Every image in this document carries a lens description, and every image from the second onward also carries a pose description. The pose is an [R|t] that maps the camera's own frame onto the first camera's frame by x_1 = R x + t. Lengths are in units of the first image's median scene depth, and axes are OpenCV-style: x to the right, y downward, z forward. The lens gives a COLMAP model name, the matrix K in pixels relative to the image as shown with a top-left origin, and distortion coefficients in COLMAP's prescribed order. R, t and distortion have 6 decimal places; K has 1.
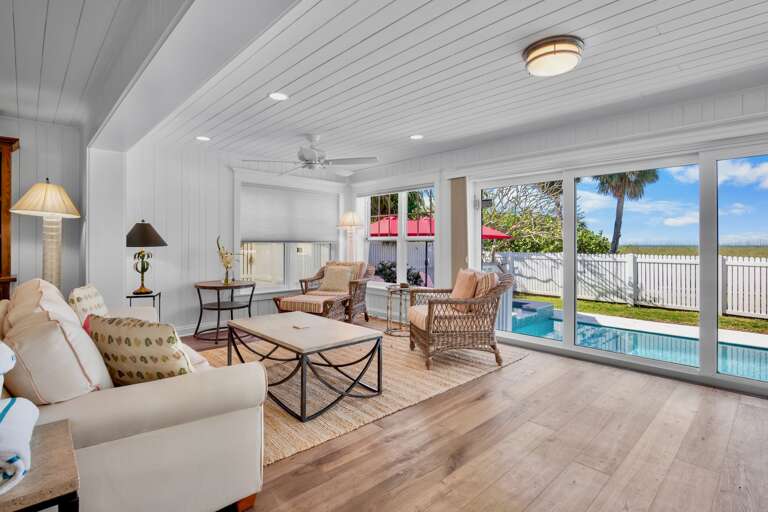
lens RADIAL K [[380.5, 0, 389.9], [0, 380.5, 244.0], [0, 0, 1]] dist [-0.006800, -0.000961]
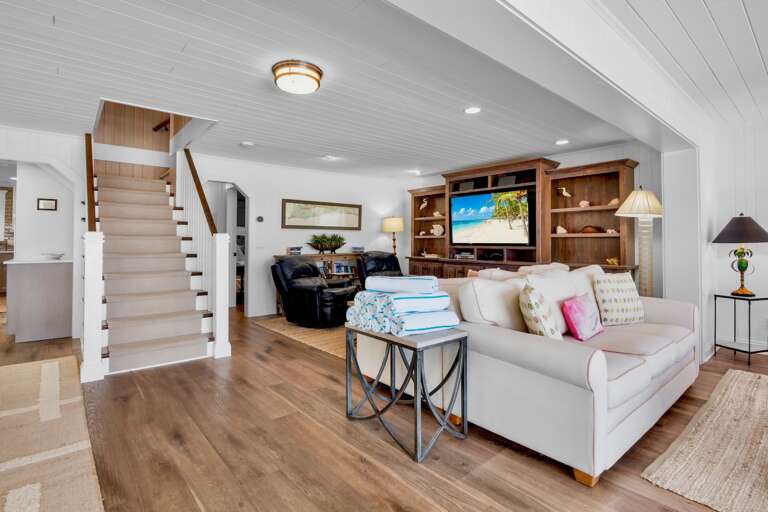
lens RADIAL K [[380.5, 0, 381.7], [0, 380.5, 237.9], [0, 0, 1]] dist [-0.006800, -0.000961]
pose [[-0.069304, -0.016248, -0.997463, 0.298232], [-0.006306, 0.999855, -0.015849, 0.014456], [0.997576, 0.005192, -0.069397, 0.212235]]
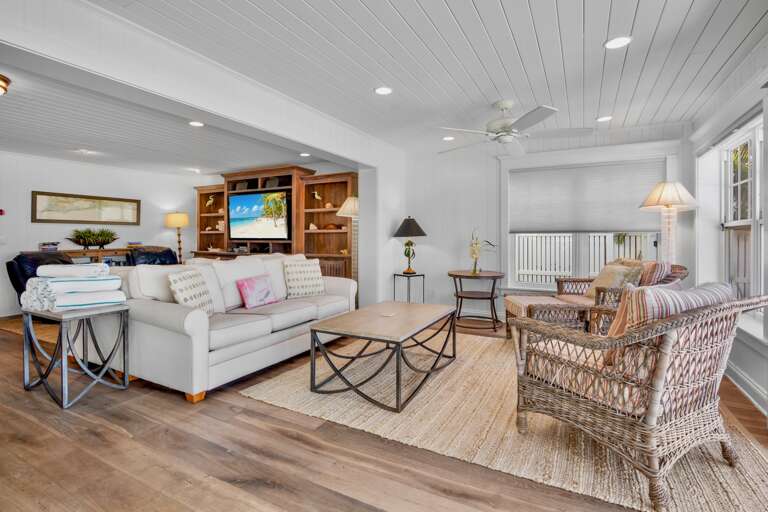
lens RADIAL K [[380.5, 0, 374.6], [0, 380.5, 236.0], [0, 0, 1]] dist [-0.006800, -0.000961]
pose [[0.295590, -0.010410, -0.955258, 0.532262], [-0.001732, 0.999933, -0.011433, 0.018808], [0.955313, 0.005034, 0.295552, 0.509128]]
